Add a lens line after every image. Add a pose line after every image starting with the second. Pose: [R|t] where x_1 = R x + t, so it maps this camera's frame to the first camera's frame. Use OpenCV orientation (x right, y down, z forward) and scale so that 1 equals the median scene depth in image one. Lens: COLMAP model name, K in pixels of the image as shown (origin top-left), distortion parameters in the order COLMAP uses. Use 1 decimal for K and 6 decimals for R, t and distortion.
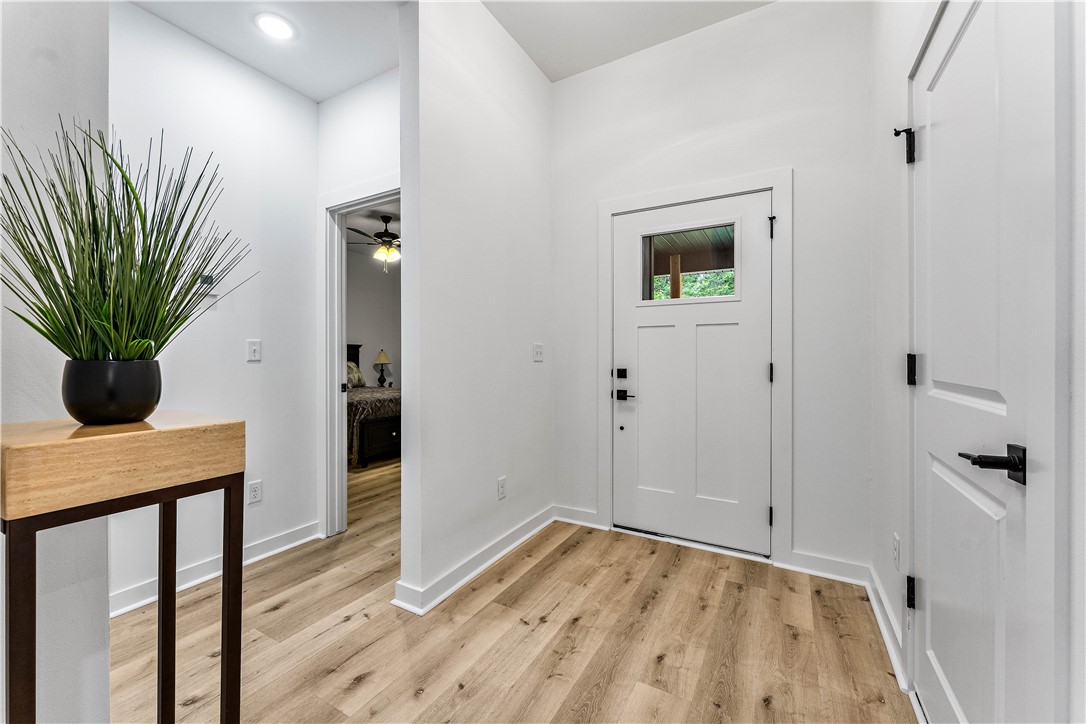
lens RADIAL K [[435.8, 0, 535.8], [0, 435.8, 356.1], [0, 0, 1]] dist [-0.002595, 0.000060]
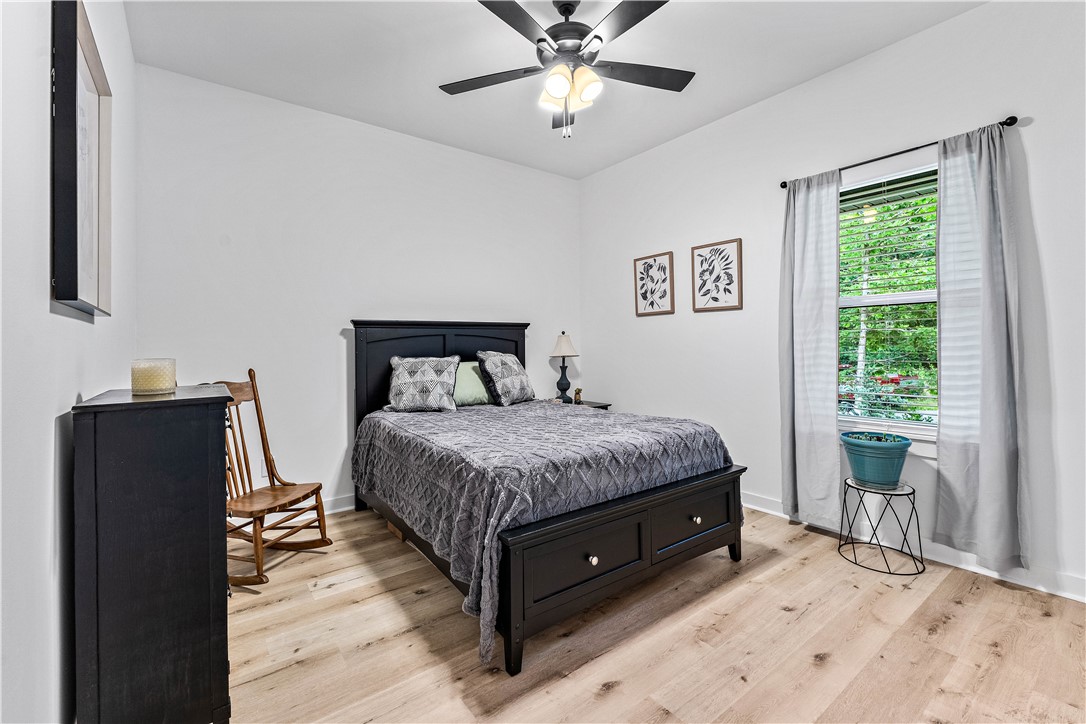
lens RADIAL K [[466.8, 0, 537.9], [0, 466.8, 341.3], [0, 0, 1]] dist [-0.000035, -0.000003]
pose [[0.921274, -0.013900, -0.388665, -0.165631], [0.012144, 0.999902, -0.006974, 0.001664], [0.388723, 0.001705, 0.921353, 0.480785]]
